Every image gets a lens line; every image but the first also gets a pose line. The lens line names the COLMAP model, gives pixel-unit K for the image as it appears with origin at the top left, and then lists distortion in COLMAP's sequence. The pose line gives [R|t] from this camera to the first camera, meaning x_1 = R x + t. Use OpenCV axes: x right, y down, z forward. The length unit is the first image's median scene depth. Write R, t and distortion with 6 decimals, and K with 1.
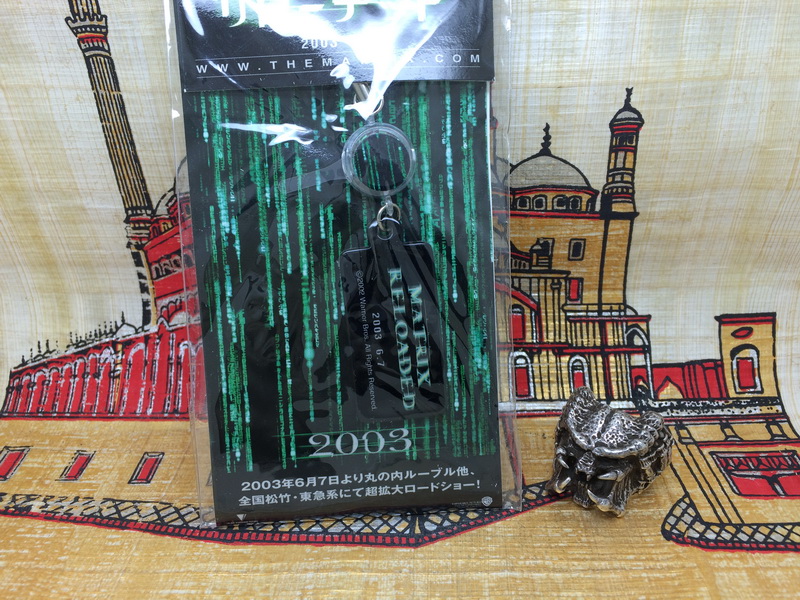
lens RADIAL K [[700.4, 0, 400.0], [0, 700.4, 300.0], [0, 0, 1]] dist [0.079433, -0.139289]
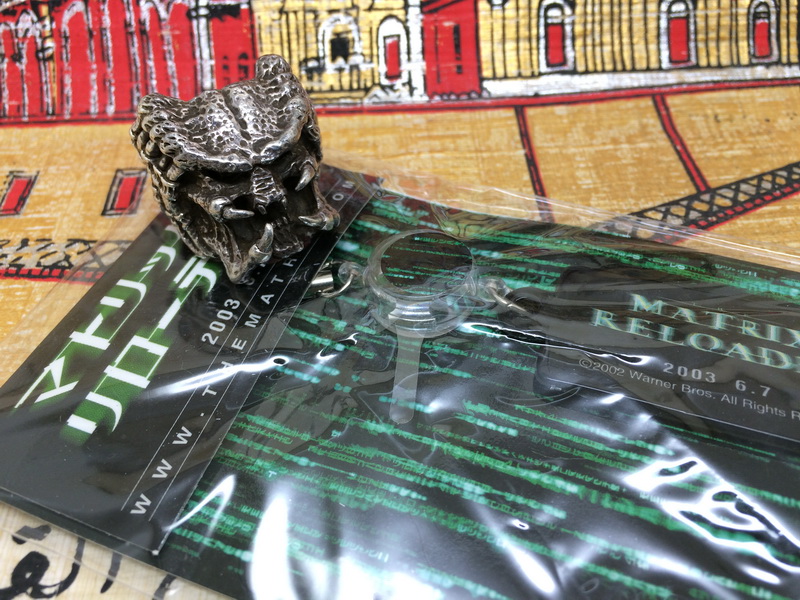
lens RADIAL K [[726.1, 0, 400.4], [0, 726.1, 293.4], [0, 0, 1]] dist [0.080603, -0.184042]
pose [[0.996453, -0.058425, 0.060557, -0.142856], [0.034319, 0.939261, 0.341482, 0.096987], [-0.076830, -0.338193, 0.937935, 0.299122]]
